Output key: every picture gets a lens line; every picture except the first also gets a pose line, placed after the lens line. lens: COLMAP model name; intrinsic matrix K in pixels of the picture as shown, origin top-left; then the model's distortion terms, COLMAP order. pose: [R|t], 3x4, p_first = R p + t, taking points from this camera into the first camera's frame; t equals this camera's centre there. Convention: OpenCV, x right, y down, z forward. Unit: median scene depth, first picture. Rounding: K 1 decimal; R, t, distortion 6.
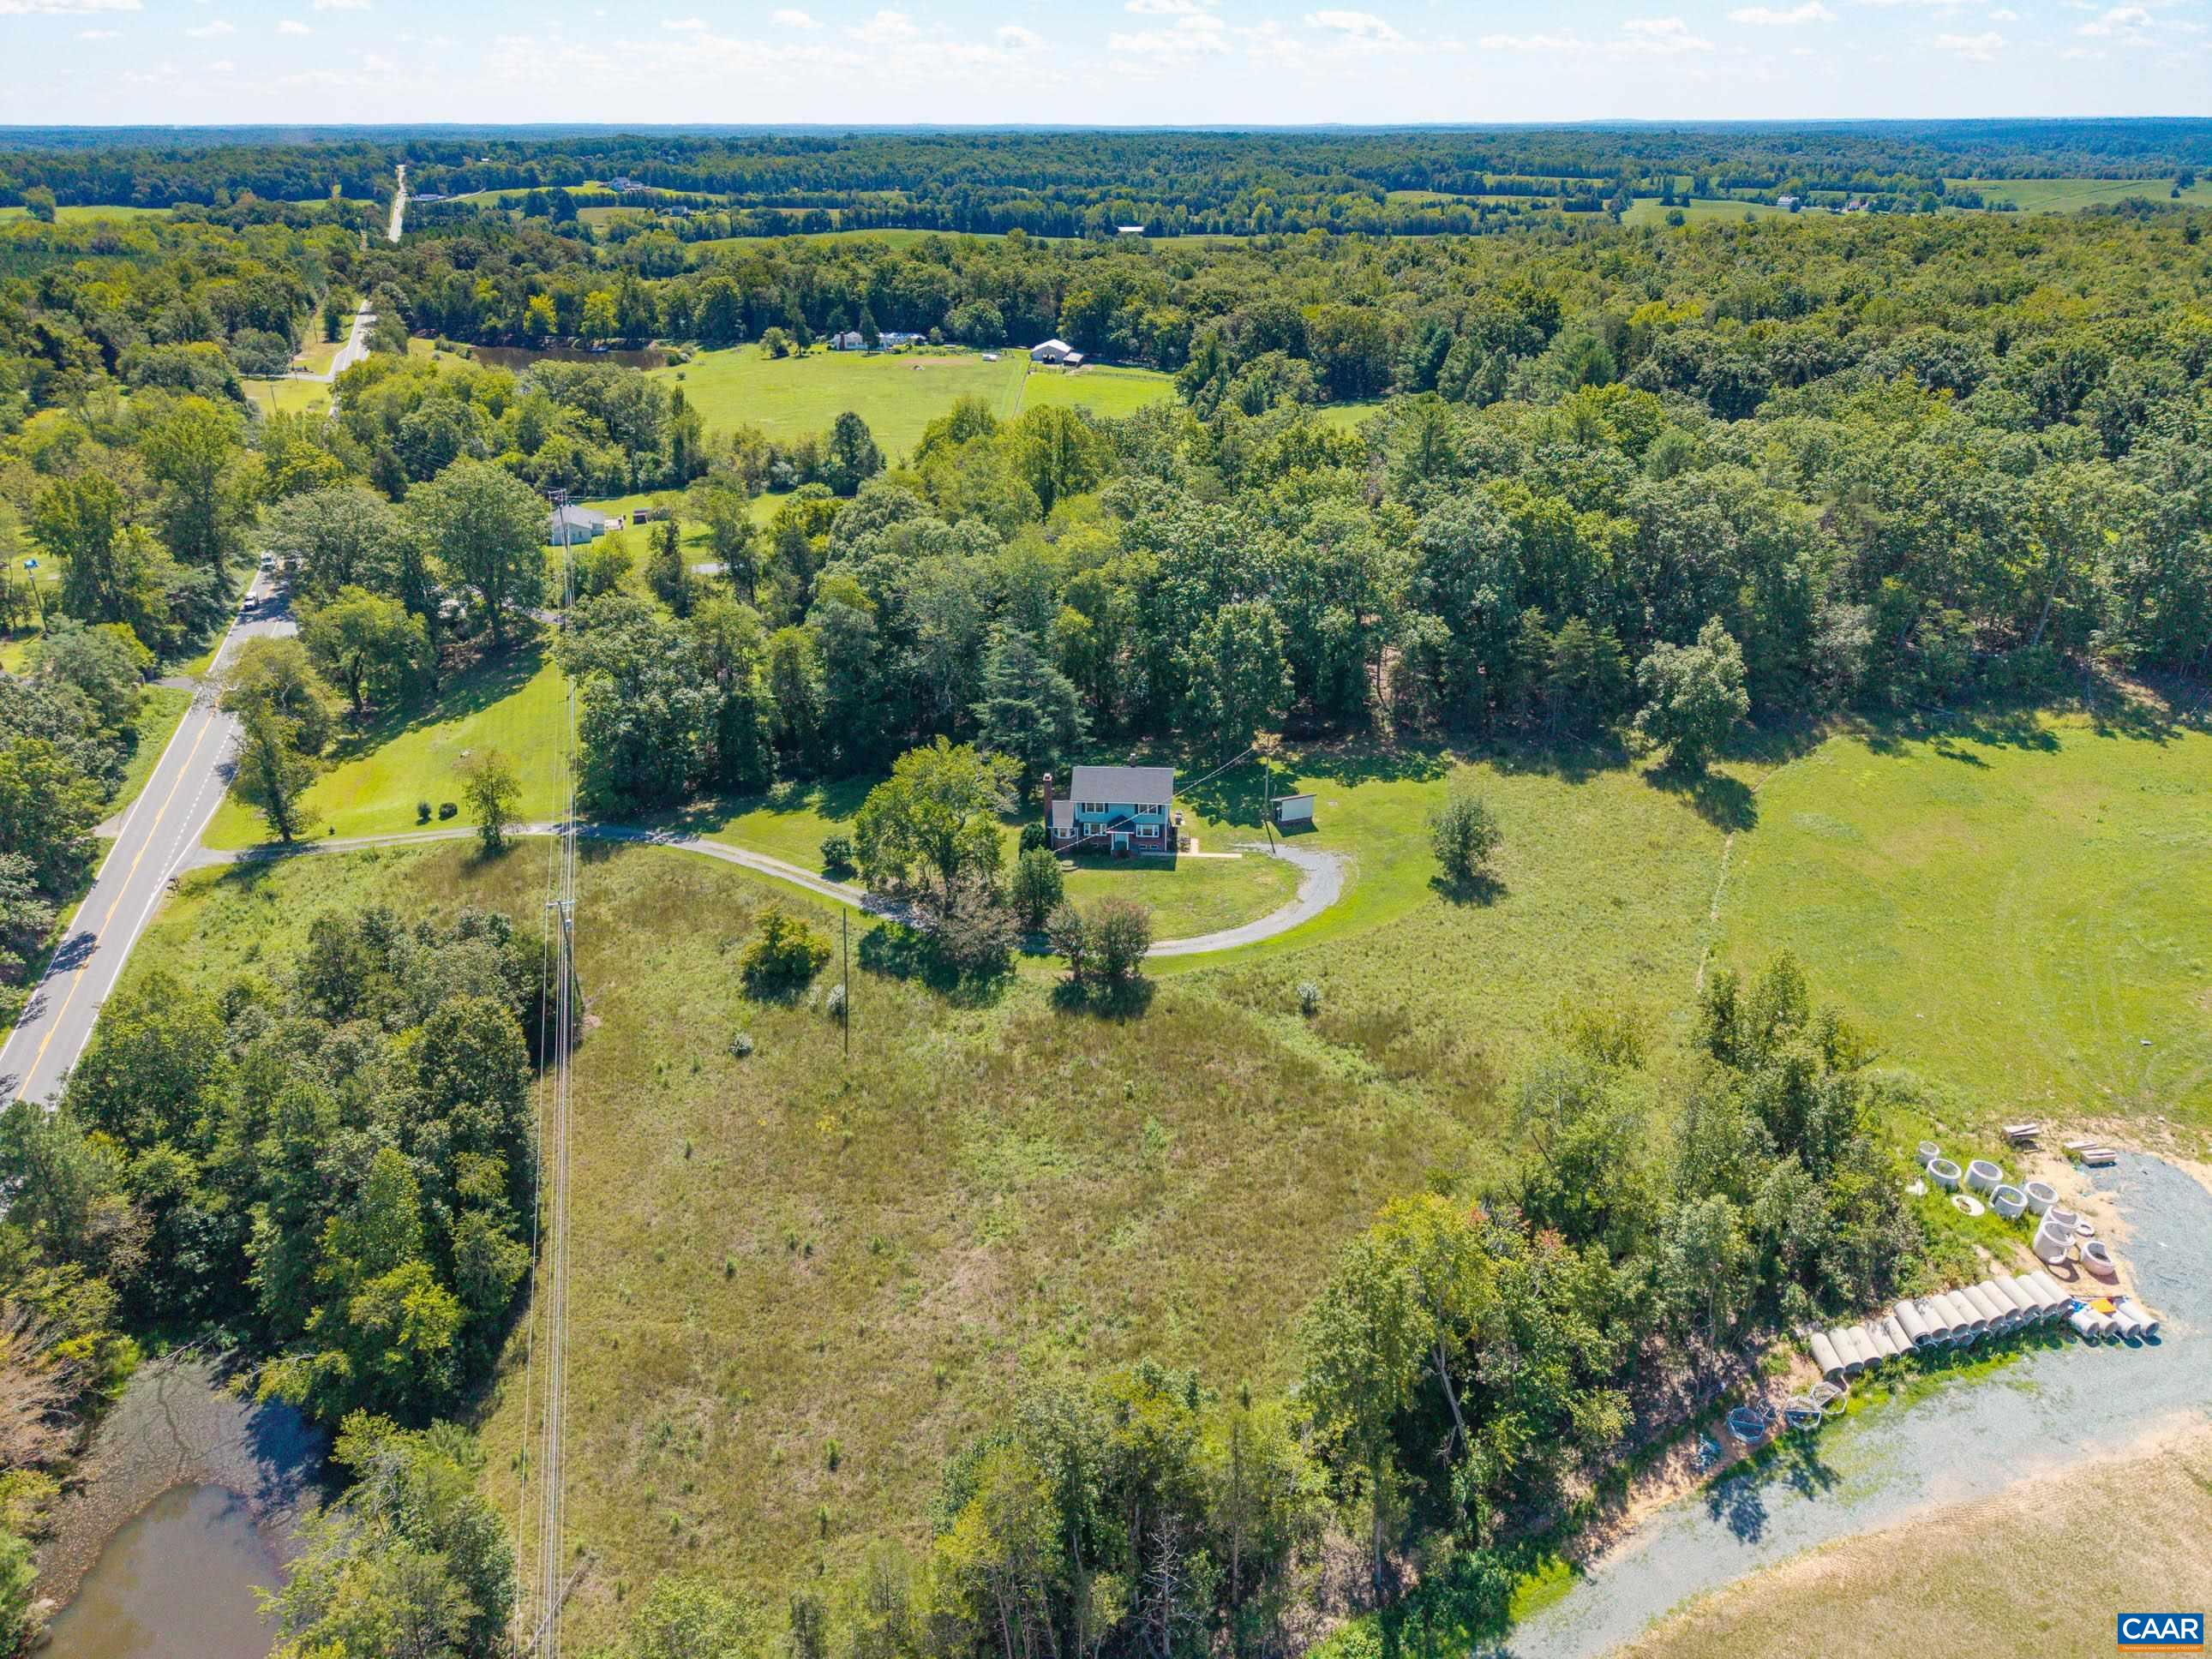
lens RADIAL K [[1501.8, 0, 1100.0], [0, 1501.8, 835.9], [0, 0, 1]] dist [0.018113, -0.014386]
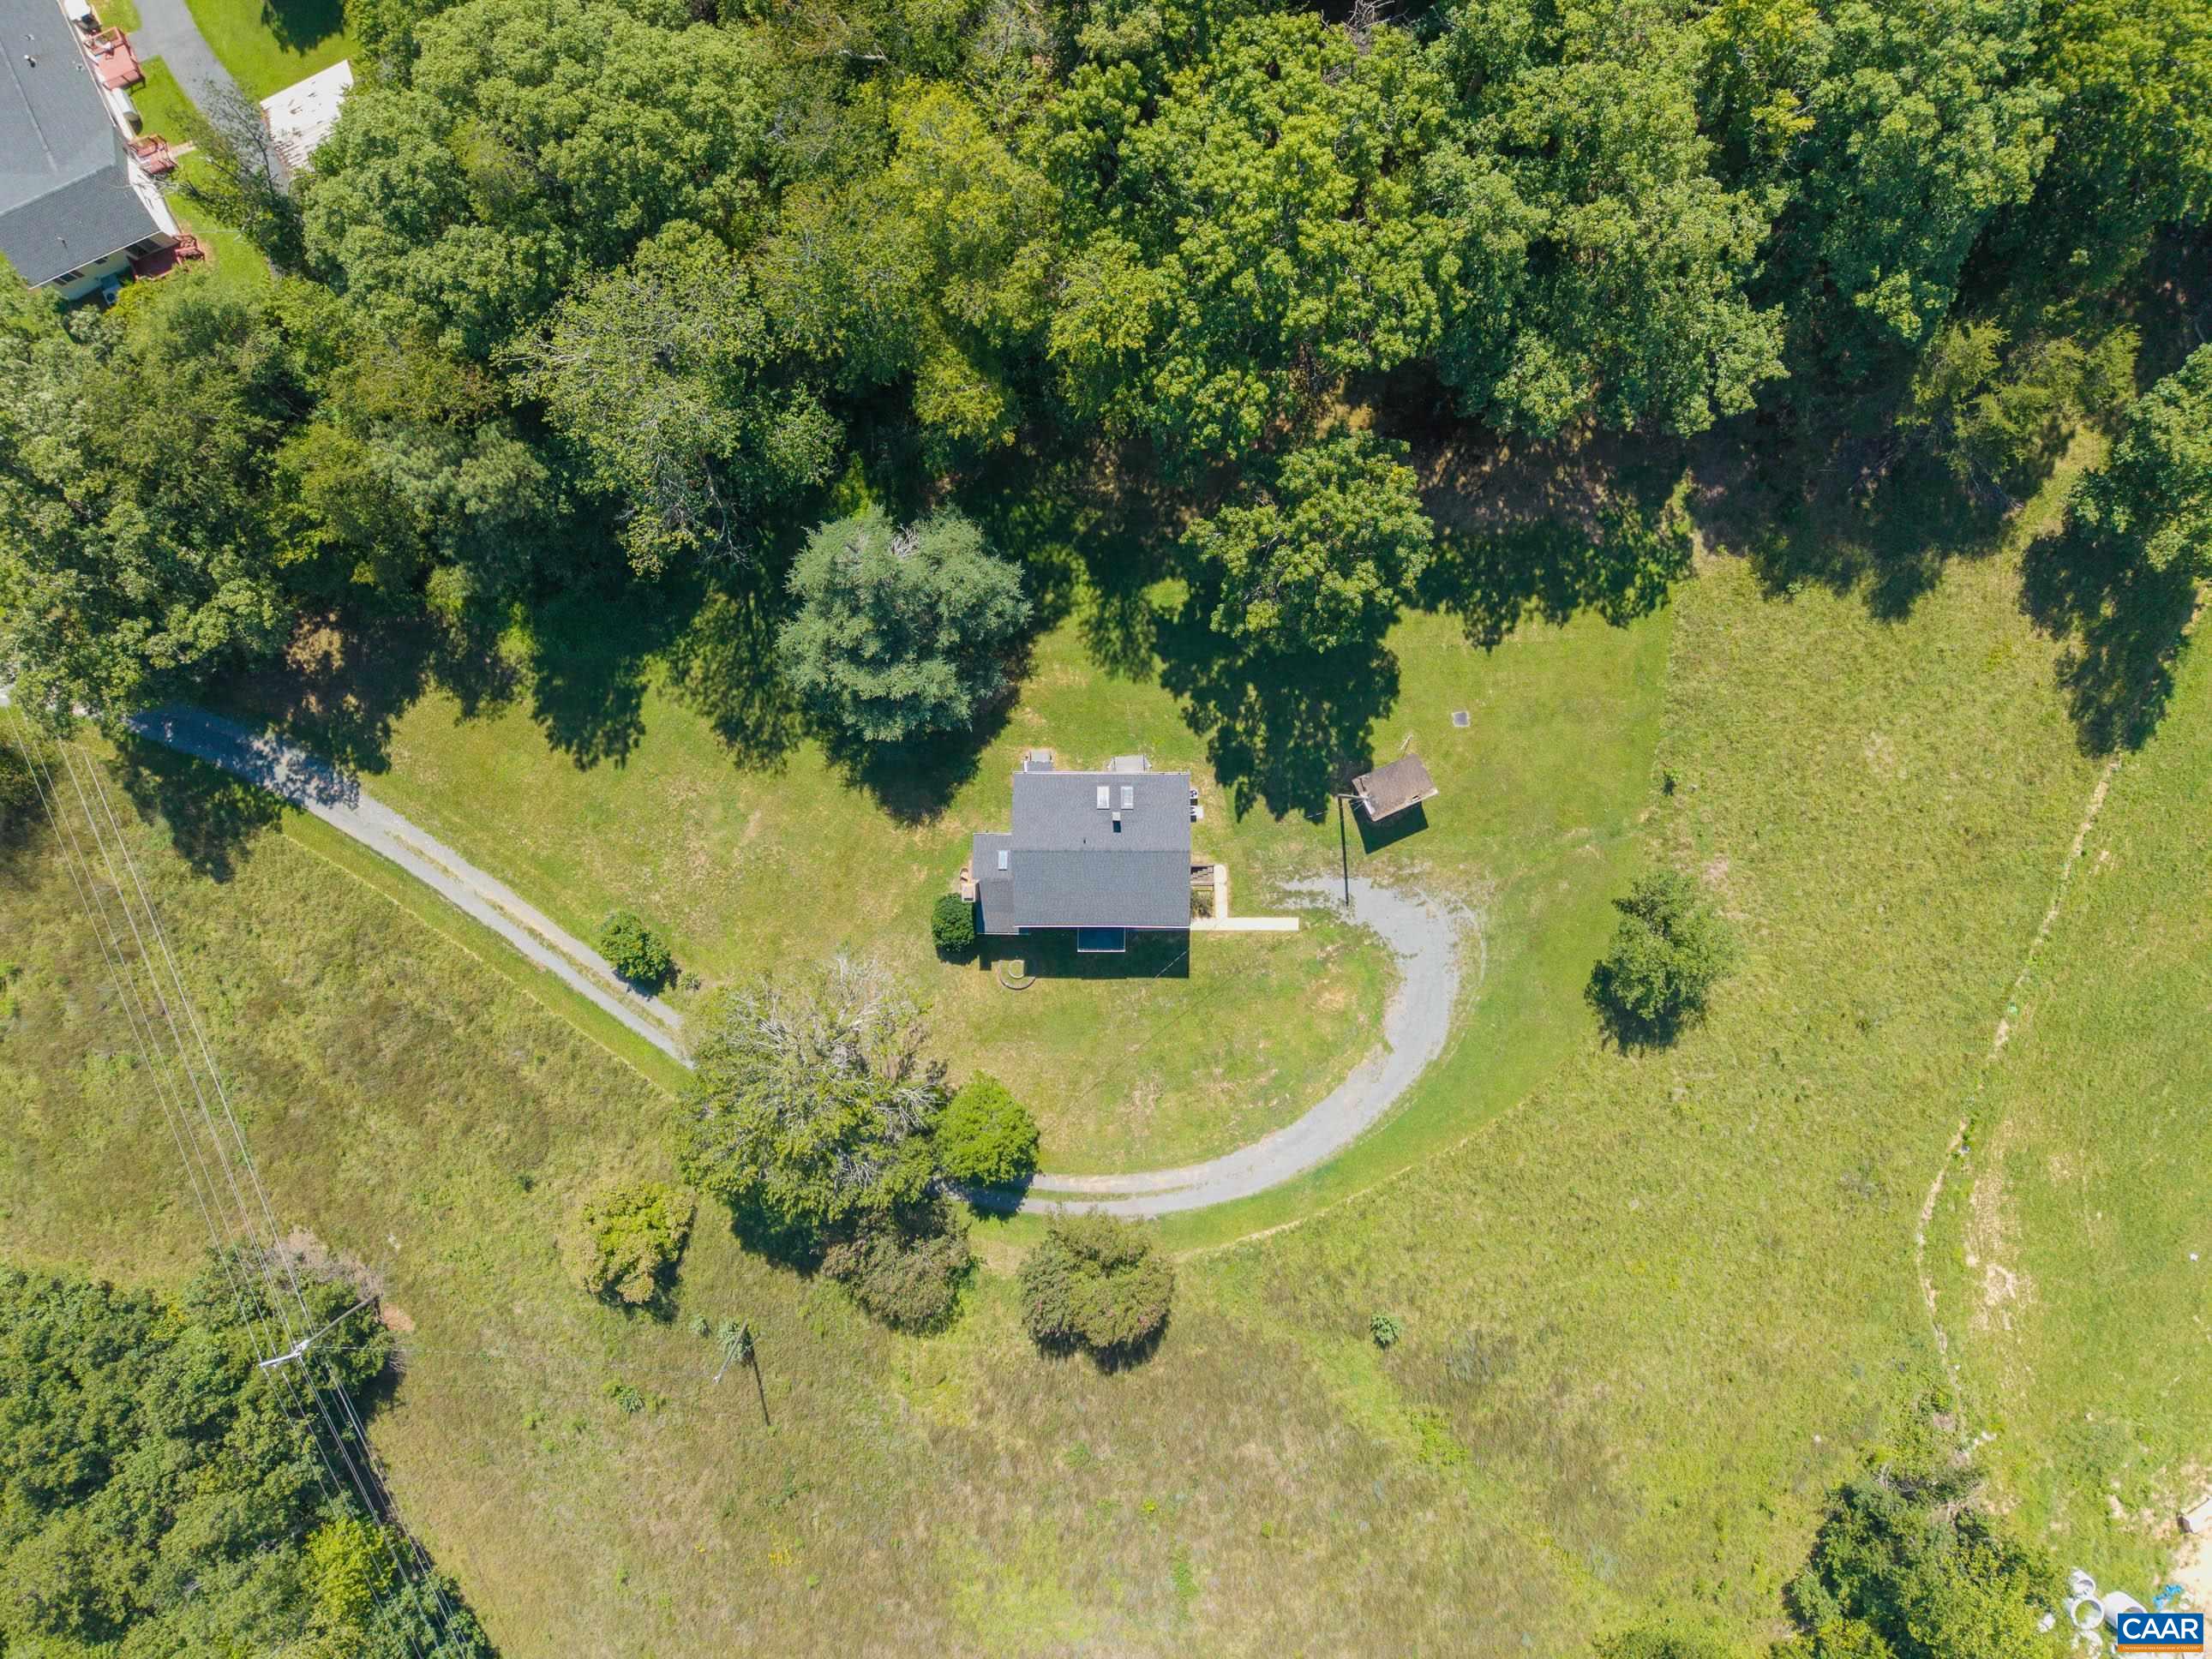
lens RADIAL K [[1501.8, 0, 1123.0], [0, 1501.8, 853.6], [0, 0, 1]] dist [0.018113, -0.014386]
pose [[0.996858, -0.077006, 0.018549, 0.012541], [0.015963, 0.424680, 0.905203, -0.493017], [-0.077584, -0.902063, 0.424575, 0.687840]]
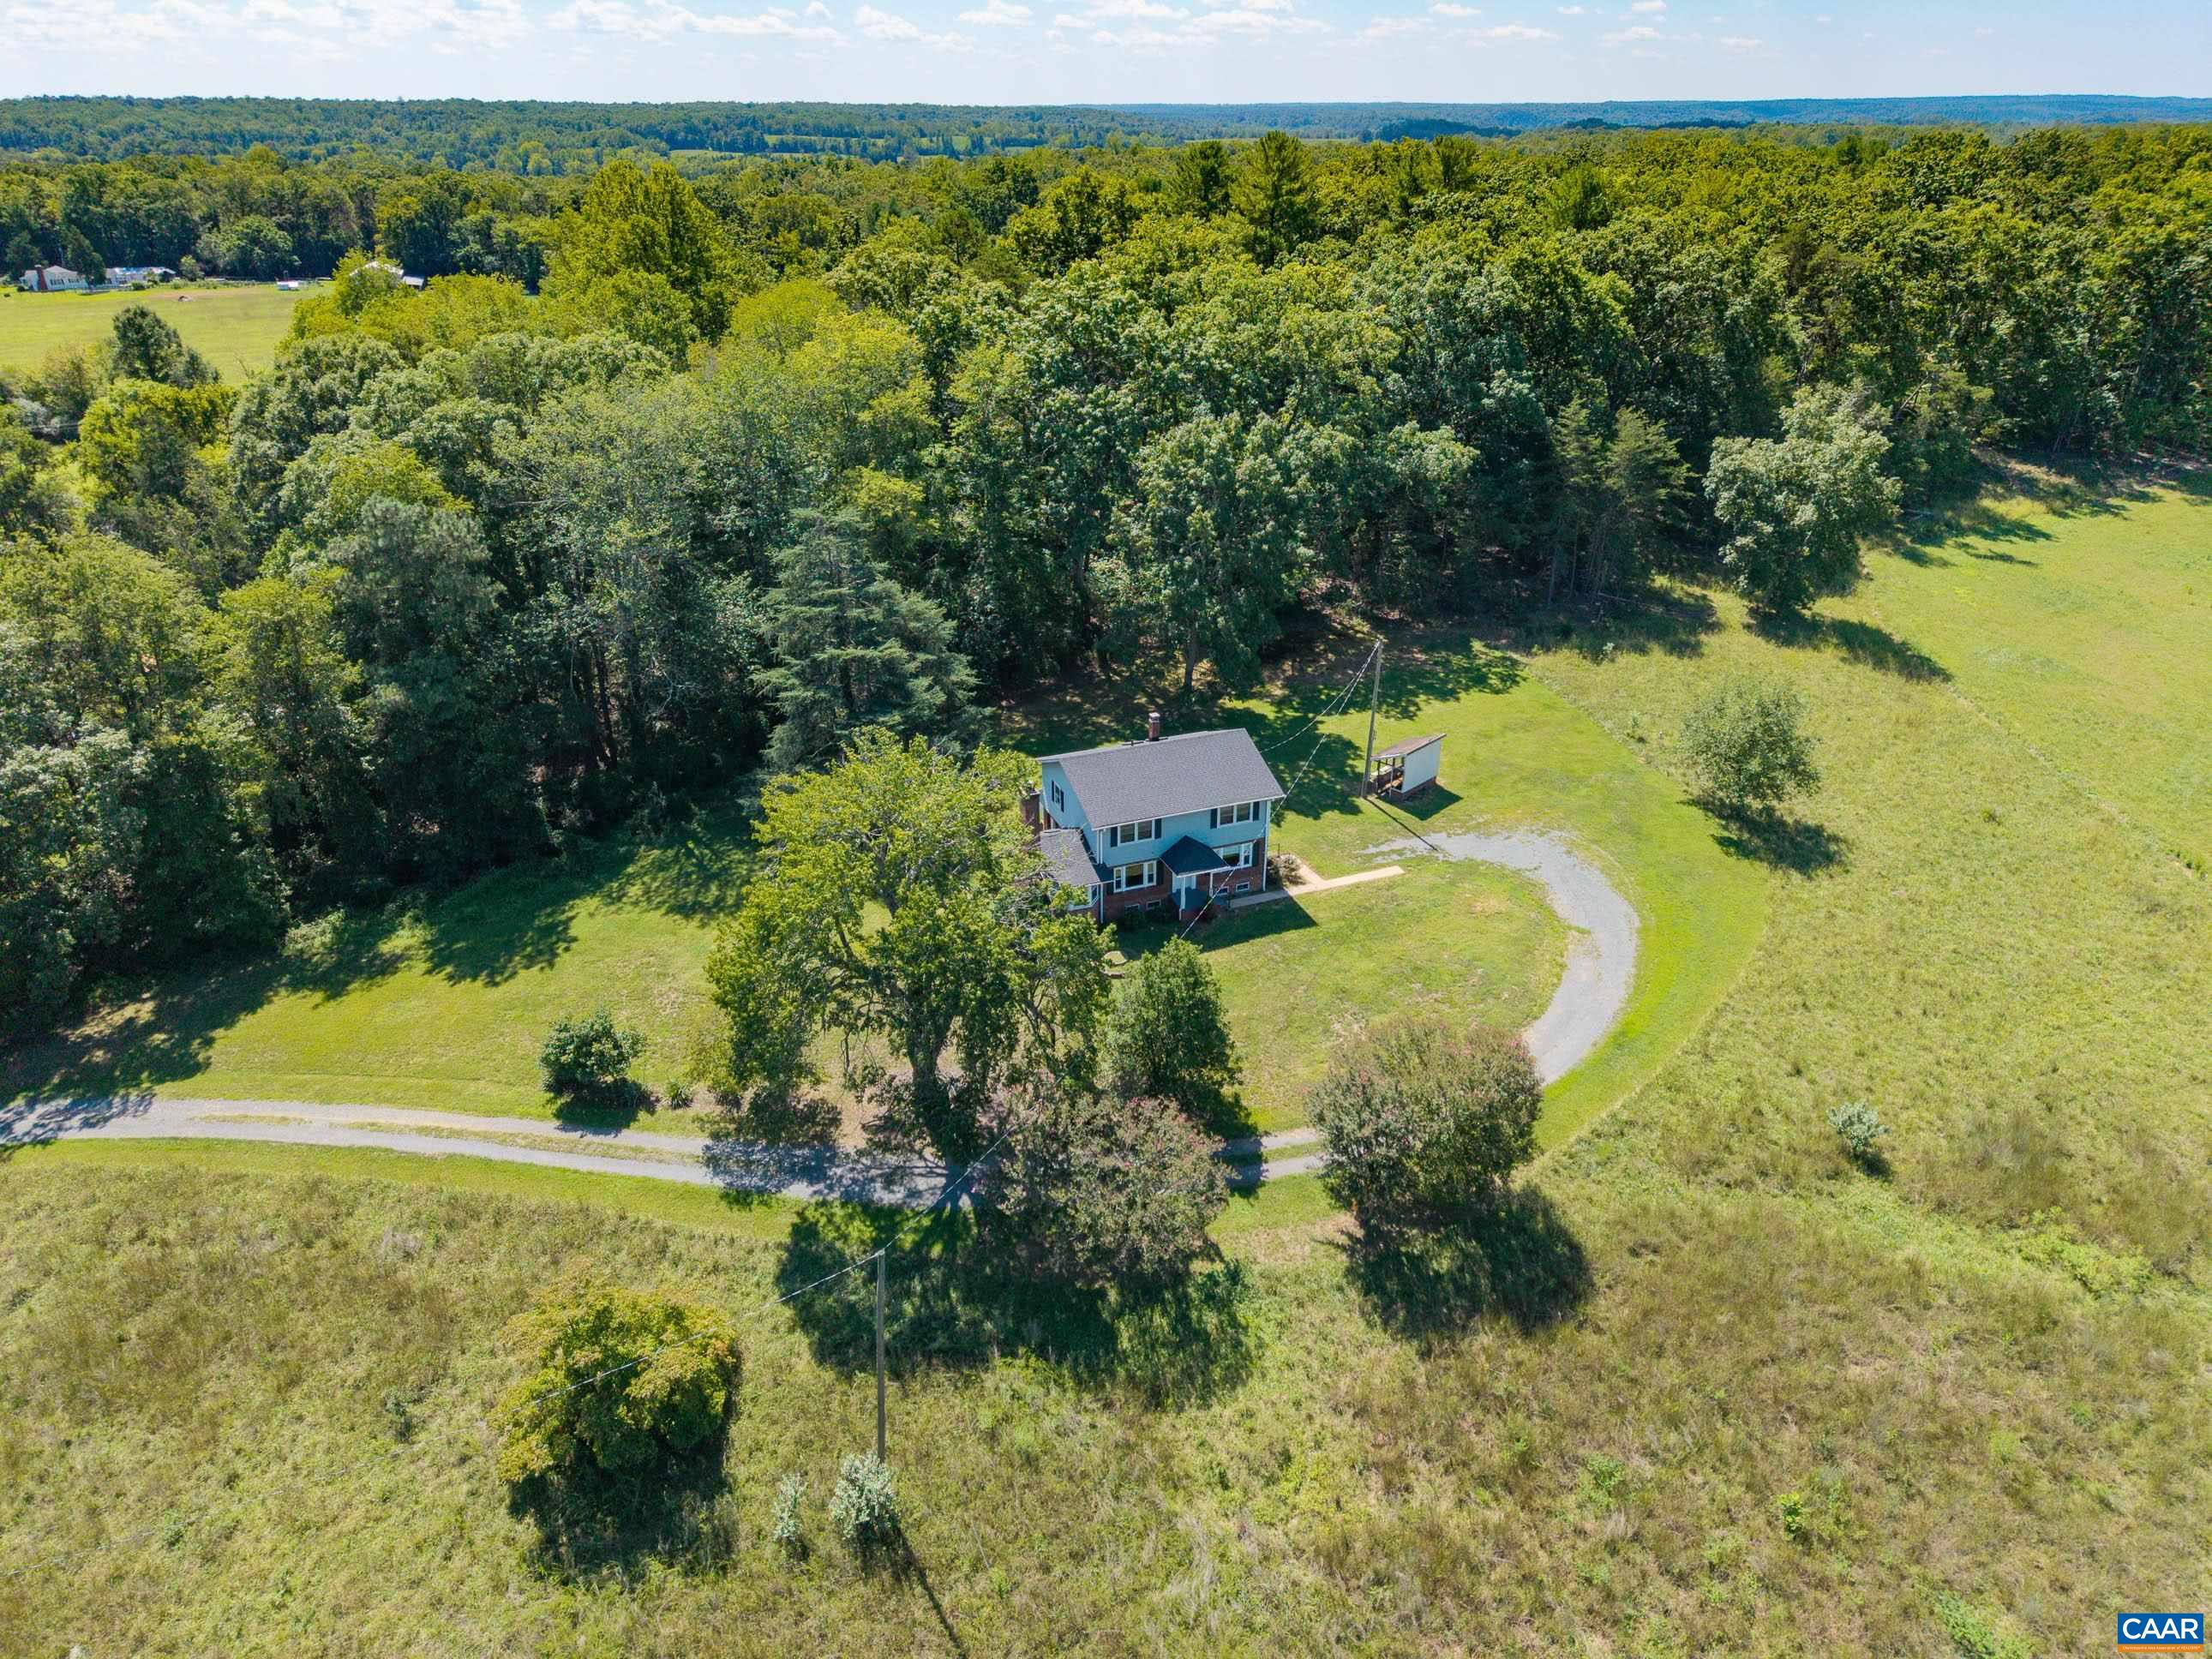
lens RADIAL K [[1501.8, 0, 1110.4], [0, 1501.8, 814.4], [0, 0, 1]] dist [0.018113, -0.014386]
pose [[0.892884, -0.187689, 0.409306, -0.182848], [0.190907, 0.981040, 0.033403, -0.037565], [-0.407815, 0.048314, 0.911786, 0.502635]]
